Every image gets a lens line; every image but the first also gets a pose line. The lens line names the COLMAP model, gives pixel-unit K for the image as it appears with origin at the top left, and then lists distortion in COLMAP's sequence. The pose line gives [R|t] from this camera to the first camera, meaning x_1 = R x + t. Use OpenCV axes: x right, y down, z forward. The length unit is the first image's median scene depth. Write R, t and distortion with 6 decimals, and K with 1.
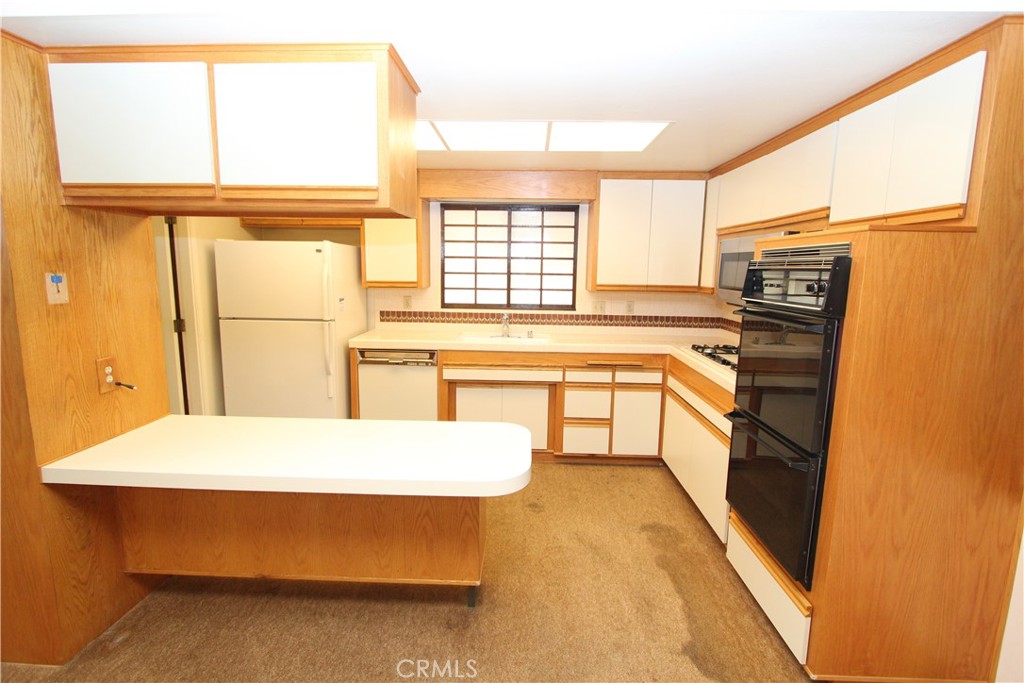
lens RADIAL K [[470.6, 0, 511.1], [0, 470.6, 335.0], [0, 0, 1]] dist [-0.011481, -0.000333]
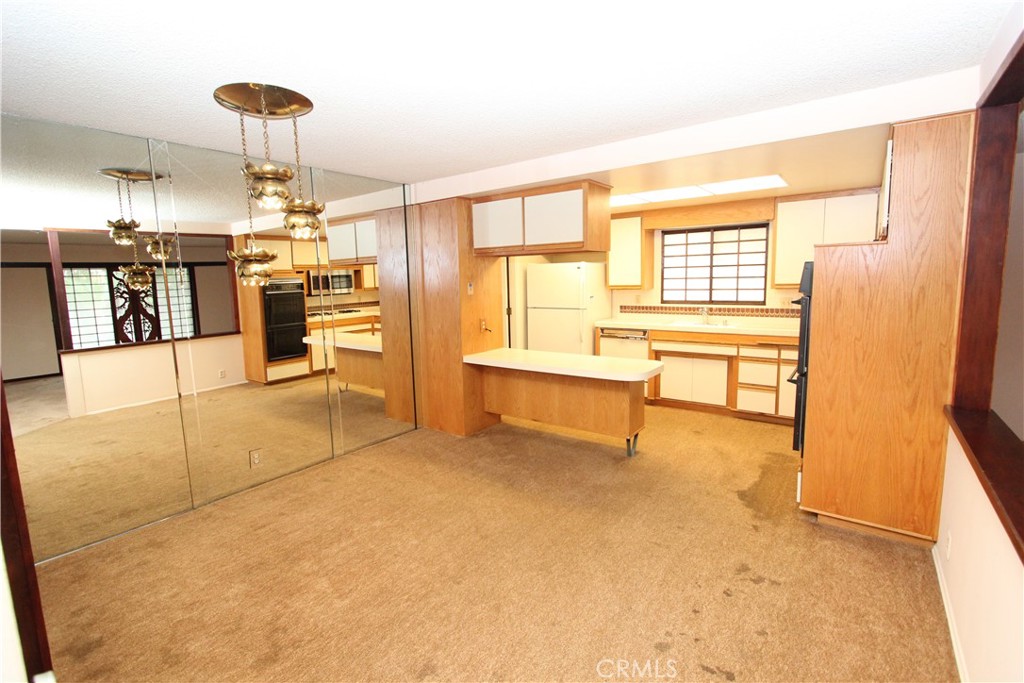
lens RADIAL K [[470.6, 0, 511.1], [0, 470.6, 335.0], [0, 0, 1]] dist [-0.011481, -0.000333]
pose [[0.817194, 0.036589, -0.575200, 0.353509], [-0.048016, 0.998836, -0.004681, 0.077134], [0.574359, 0.031444, 0.817999, -0.489860]]
